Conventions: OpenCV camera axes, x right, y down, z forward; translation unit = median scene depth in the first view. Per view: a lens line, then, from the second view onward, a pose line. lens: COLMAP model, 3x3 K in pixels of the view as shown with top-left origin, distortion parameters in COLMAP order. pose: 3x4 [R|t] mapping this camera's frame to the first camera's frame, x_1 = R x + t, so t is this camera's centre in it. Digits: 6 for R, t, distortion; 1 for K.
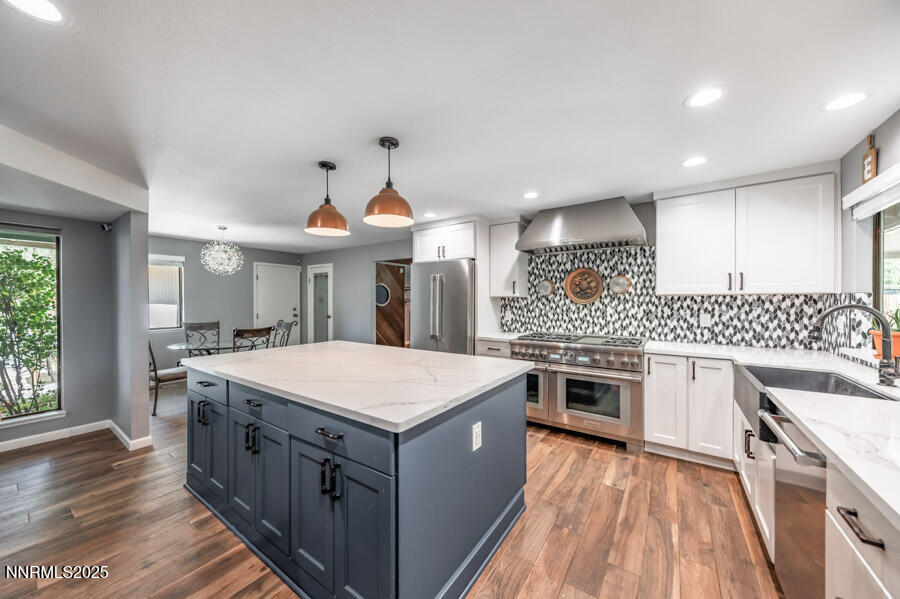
lens RADIAL K [[316.3, 0, 447.5], [0, 316.3, 303.0], [0, 0, 1]] dist [0.017217, -0.006494]
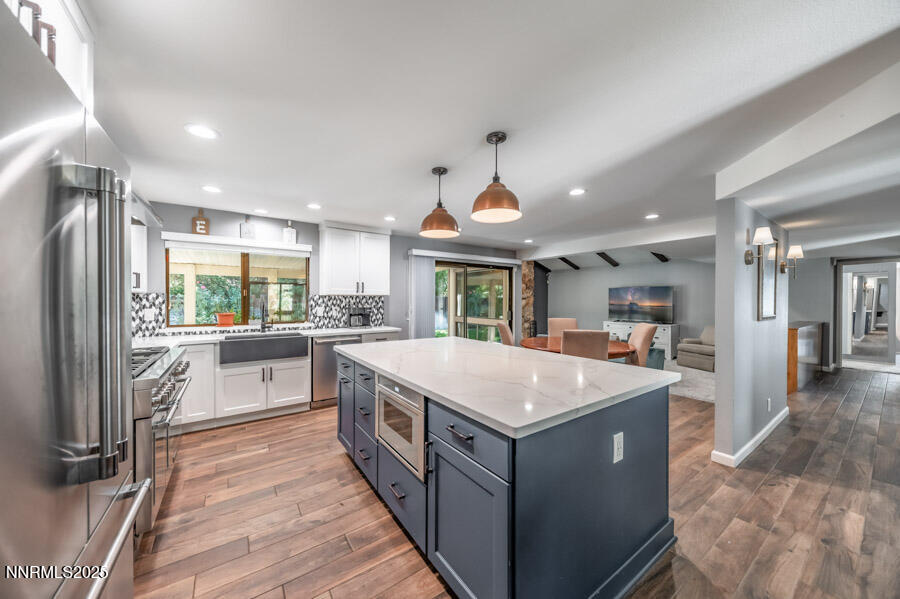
lens RADIAL K [[316.3, 0, 447.5], [0, 316.3, 303.0], [0, 0, 1]] dist [0.017217, -0.006494]
pose [[-0.939540, -0.004827, 0.342406, -0.570709], [0.000939, 0.999861, 0.016674, -0.011965], [-0.342438, 0.015987, -0.939404, 1.928504]]
